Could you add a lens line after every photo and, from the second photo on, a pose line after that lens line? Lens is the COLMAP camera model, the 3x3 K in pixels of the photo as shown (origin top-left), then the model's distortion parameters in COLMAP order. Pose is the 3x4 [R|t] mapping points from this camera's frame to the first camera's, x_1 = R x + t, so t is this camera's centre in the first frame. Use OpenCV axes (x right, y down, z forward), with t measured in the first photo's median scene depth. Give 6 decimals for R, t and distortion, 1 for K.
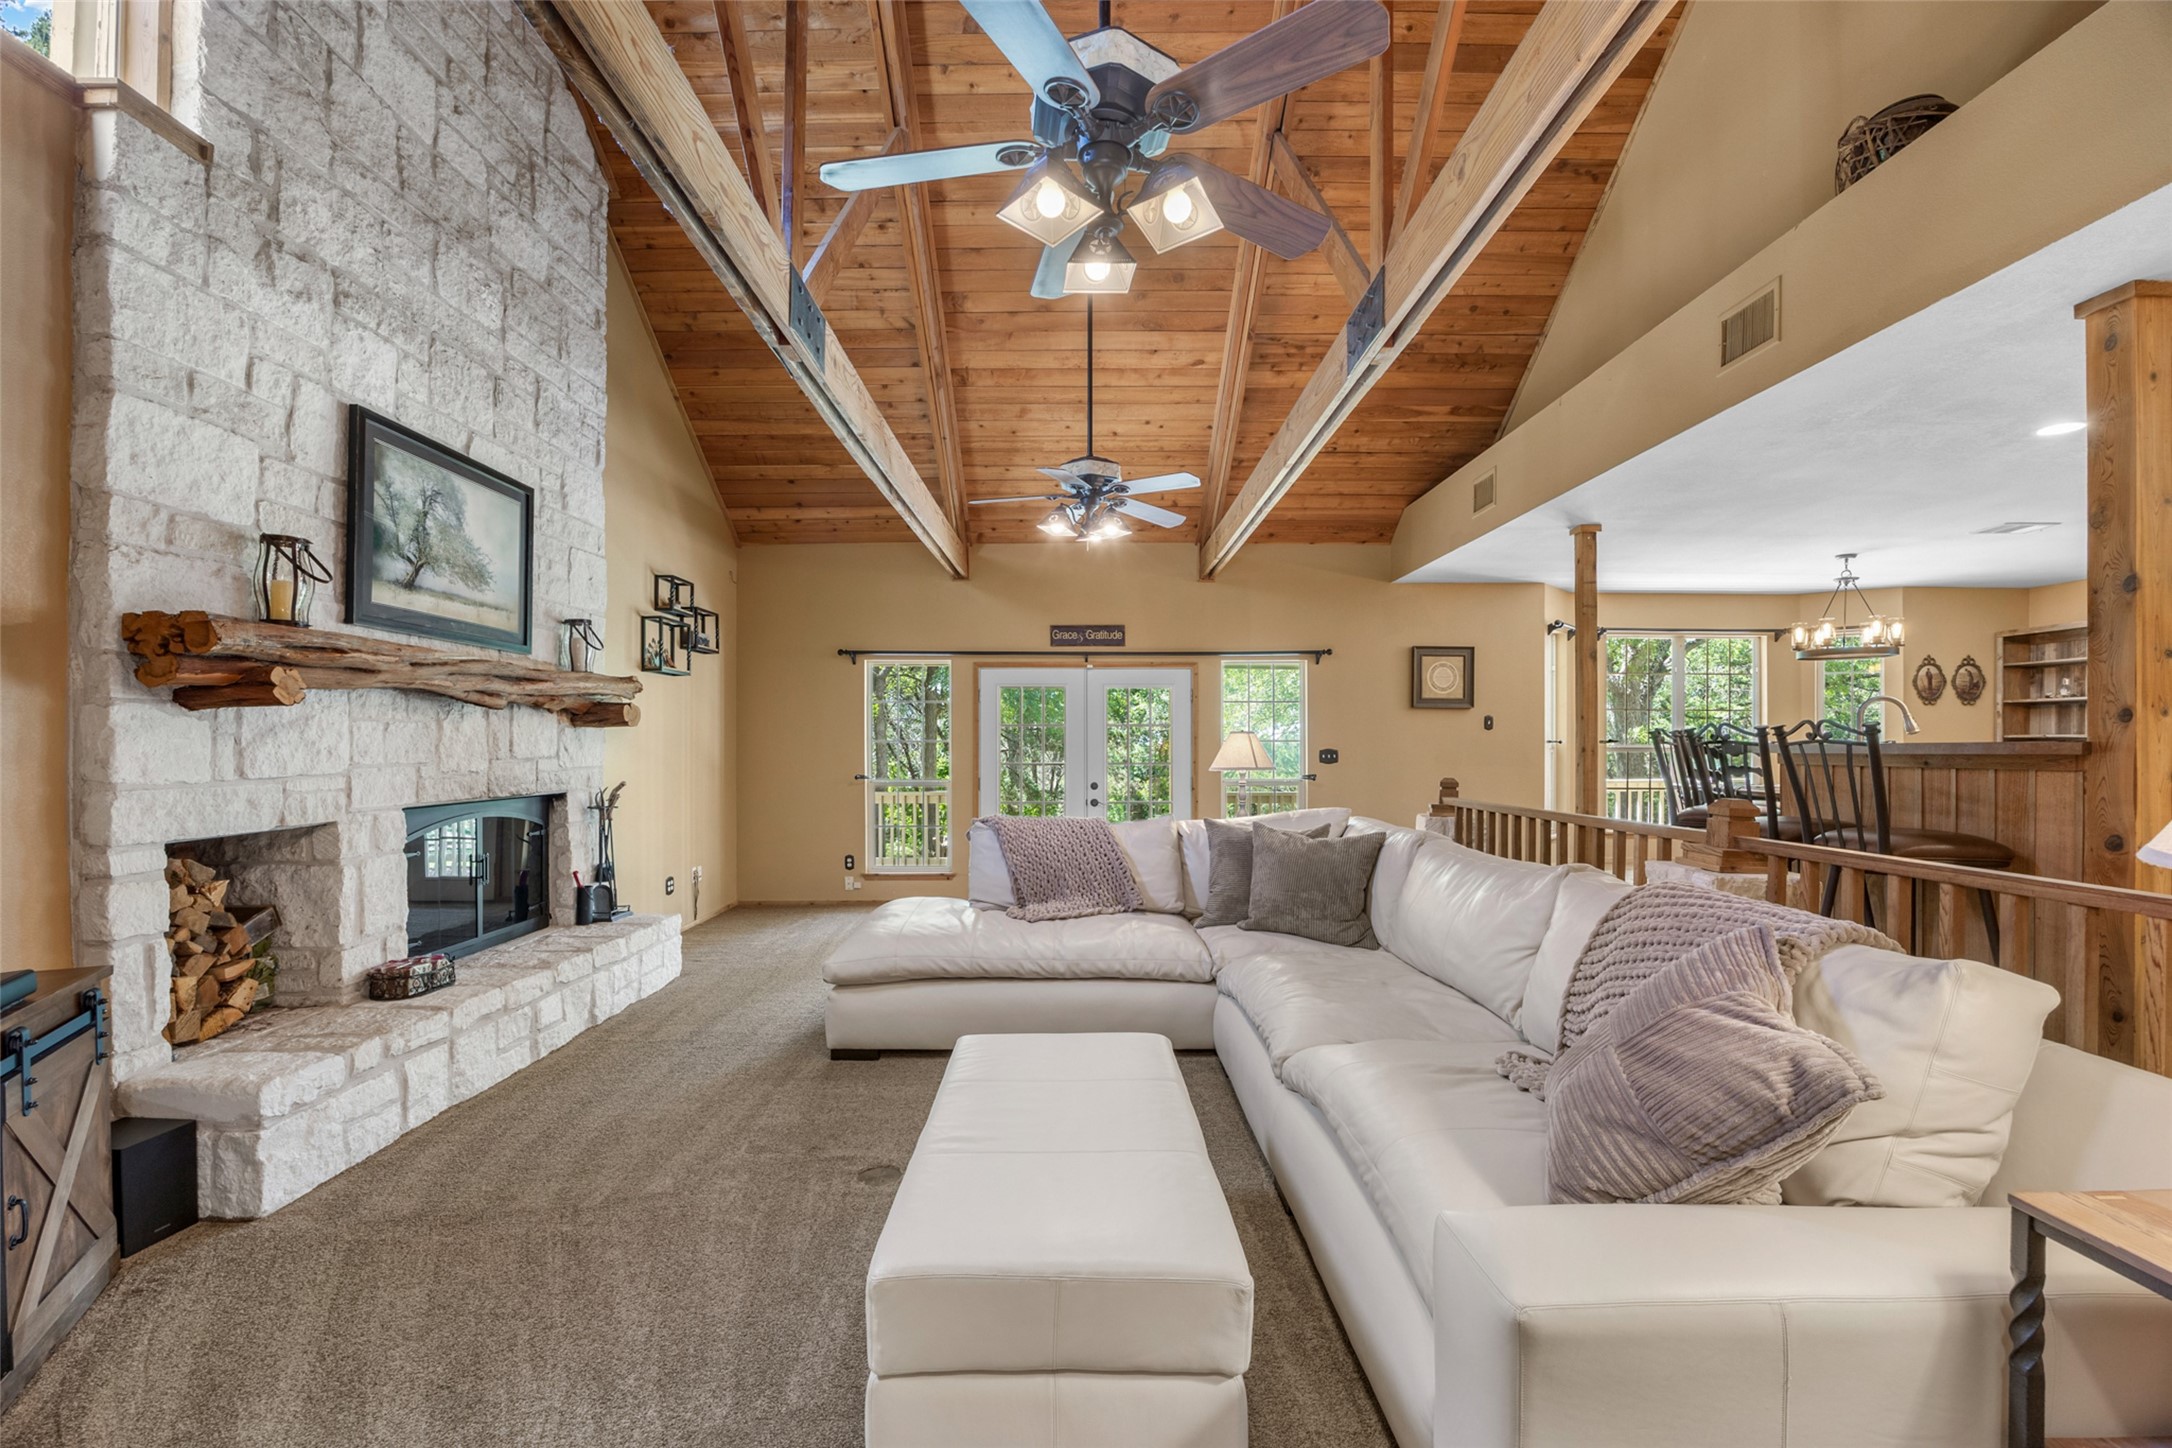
lens RADIAL K [[945.2, 0, 1082.3], [0, 945.2, 744.3], [0, 0, 1]] dist [-0.013672, 0.000585]
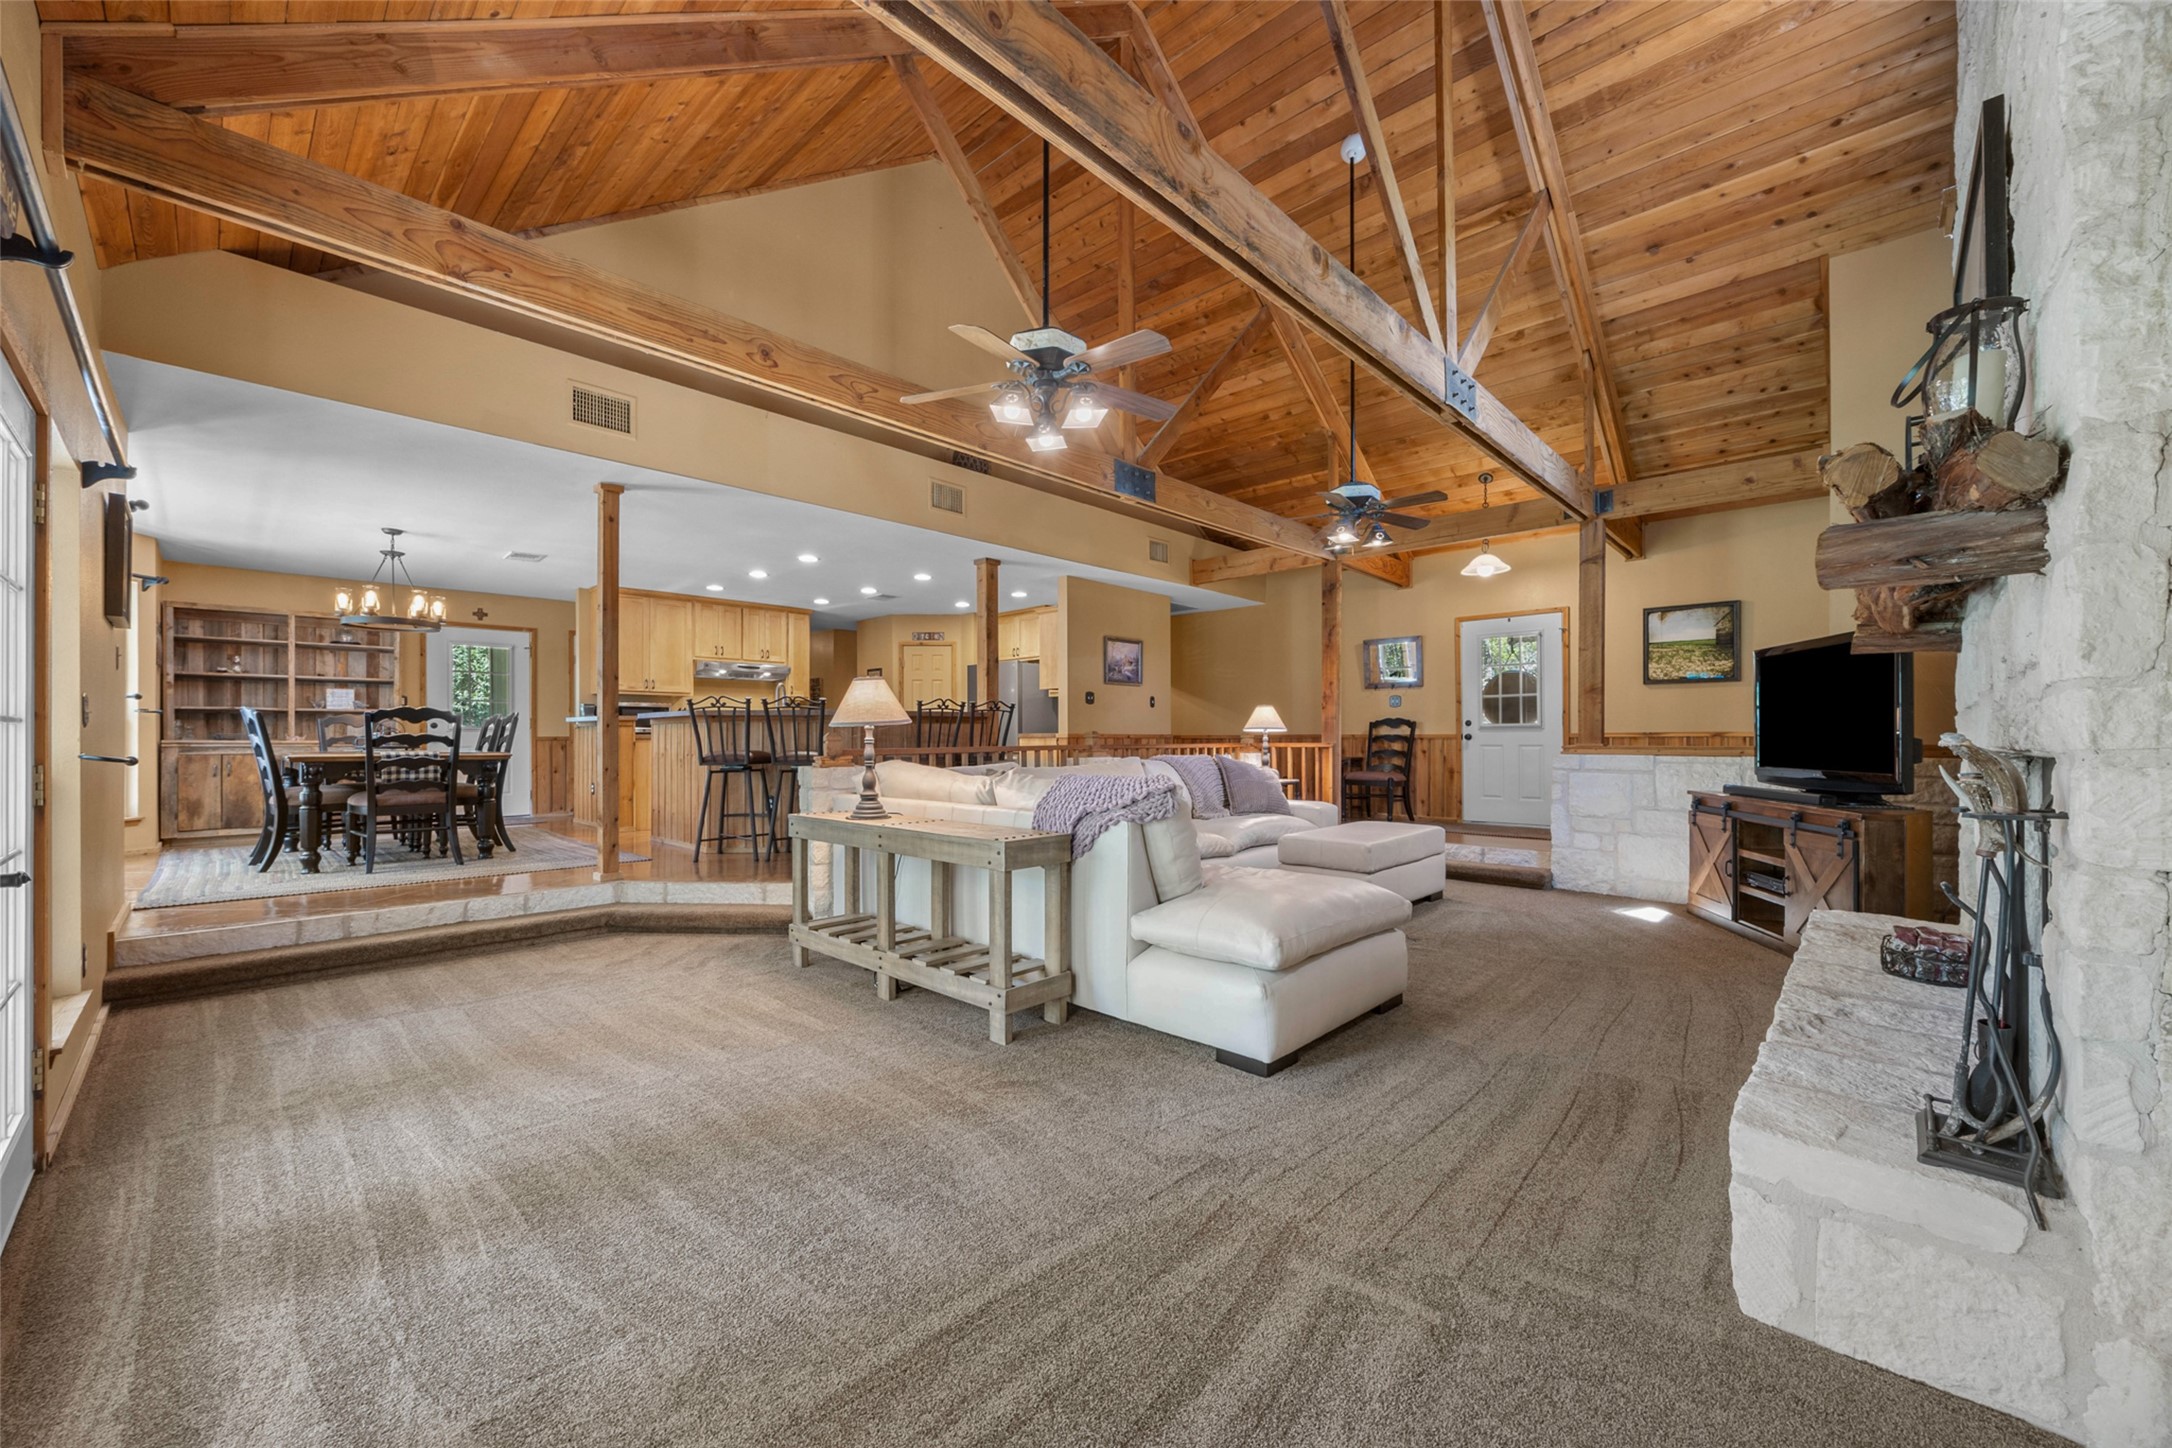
lens RADIAL K [[827.1, 0, 1091.7], [0, 827.1, 732.6], [0, 0, 1]] dist [-0.001770, -0.000015]
pose [[-0.718928, 0.007646, 0.695042, -0.686858], [0.002134, 0.999959, -0.008793, 0.060721], [-0.695081, -0.004838, -0.718915, 1.962284]]
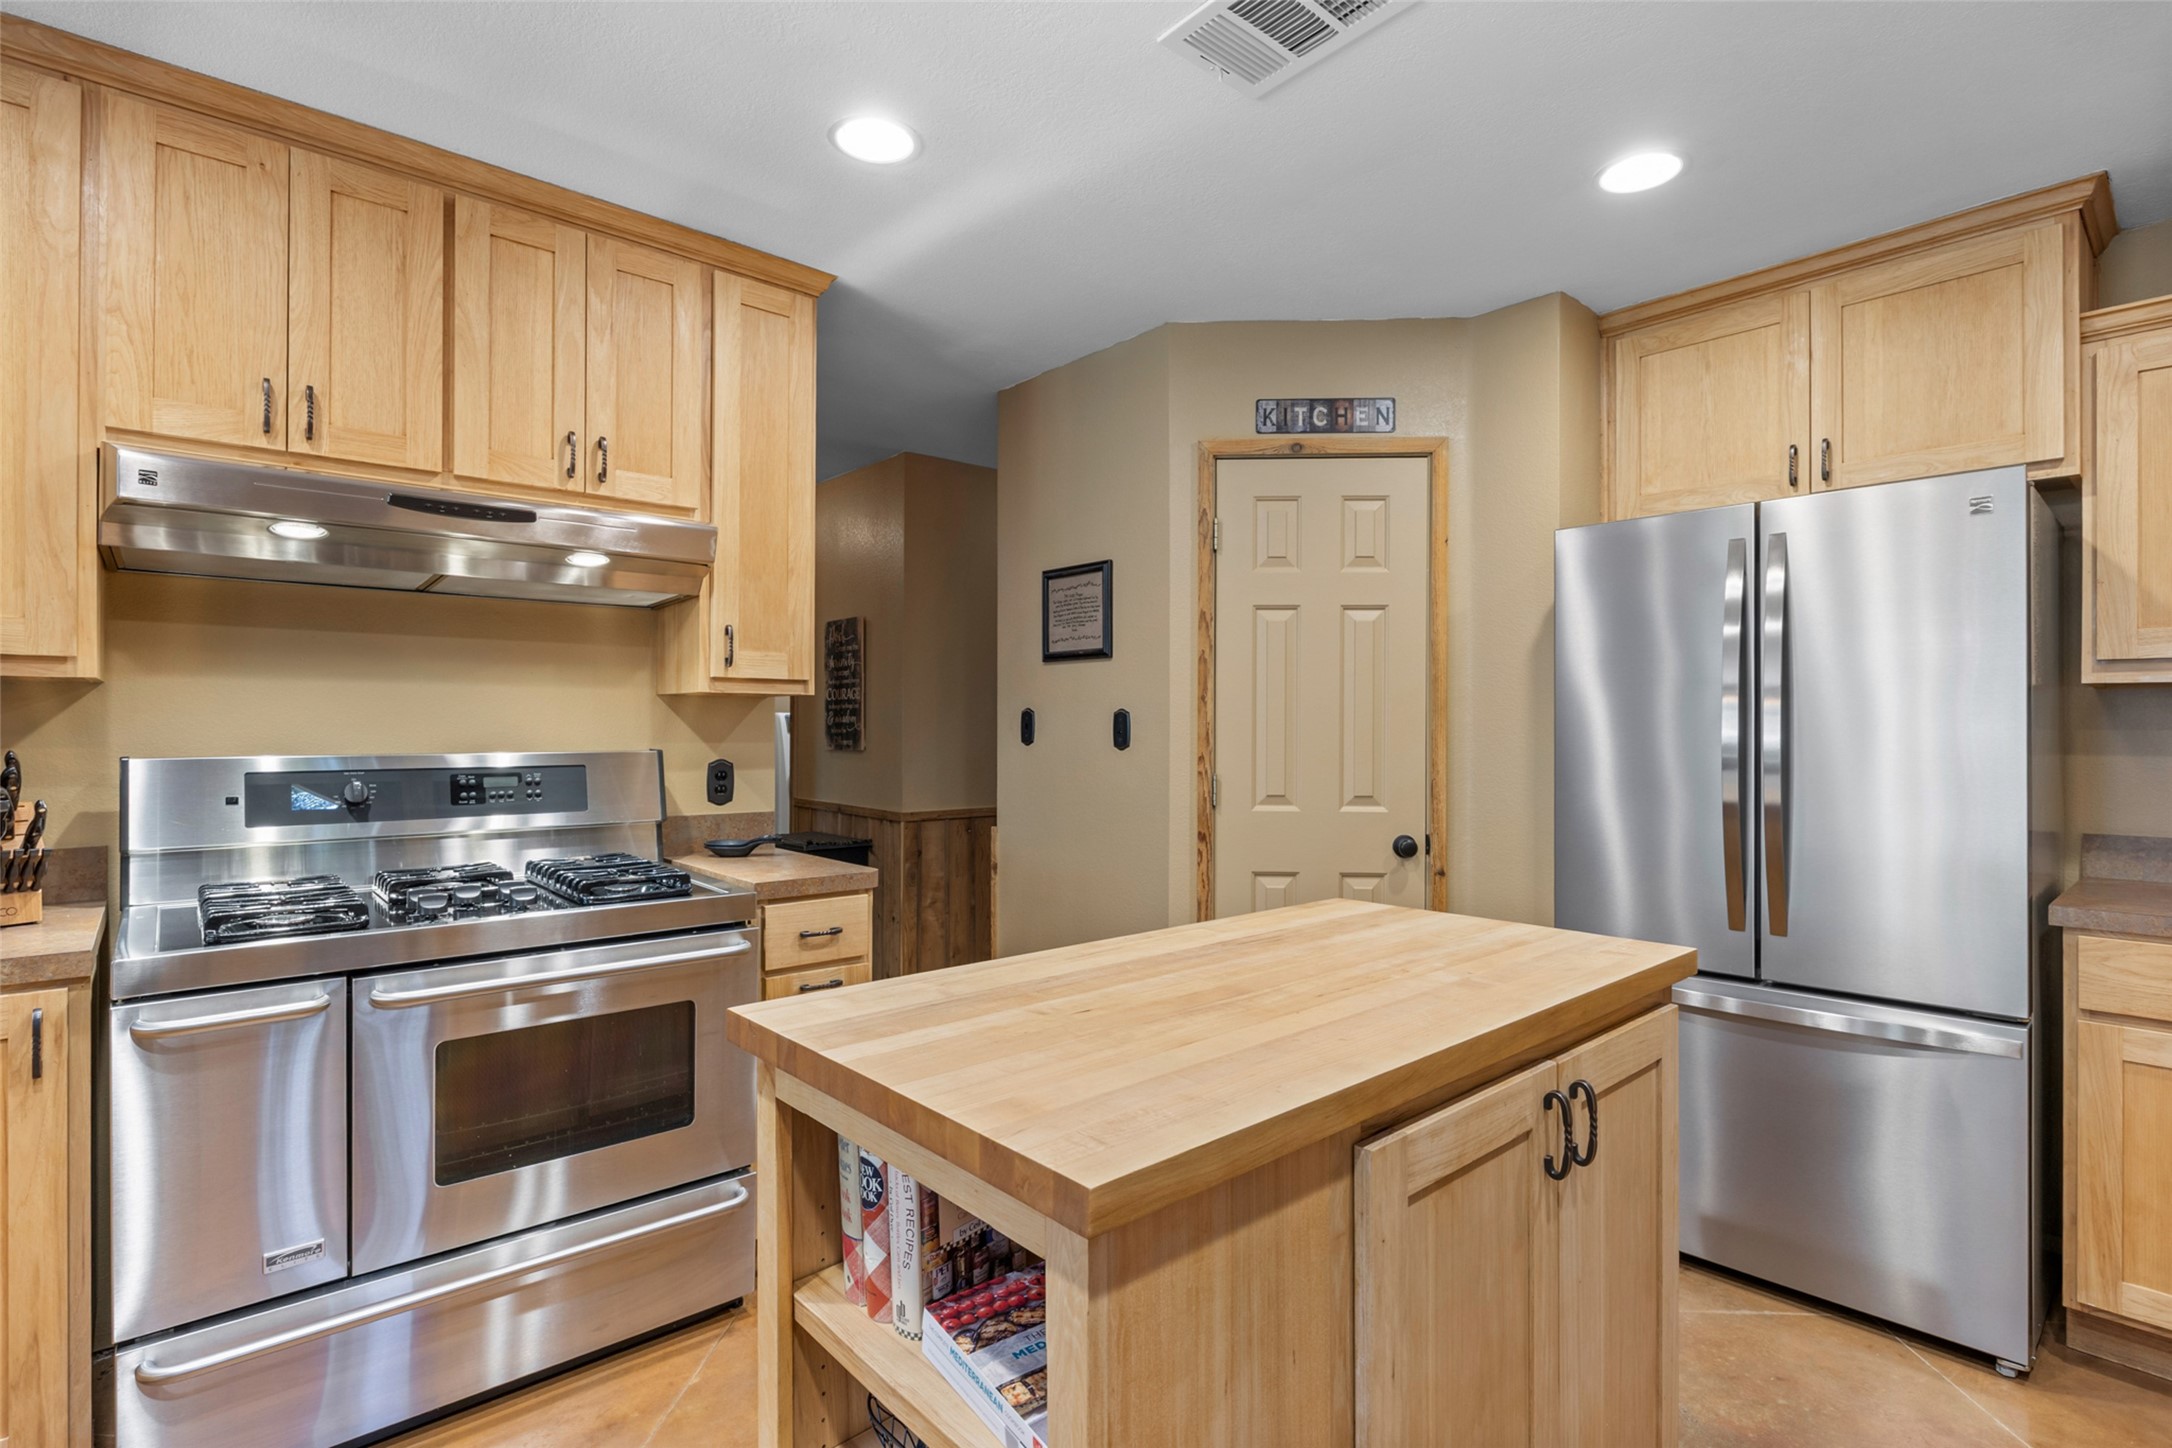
lens RADIAL K [[1043.3, 0, 1085.3], [0, 1043.3, 721.7], [0, 0, 1]] dist [-0.006371, -0.000127]
pose [[-0.656125, -0.000756, 0.754652, 1.139780], [-0.002773, 0.999995, -0.001410, -0.051006], [-0.754647, -0.003018, -0.656124, 1.014415]]
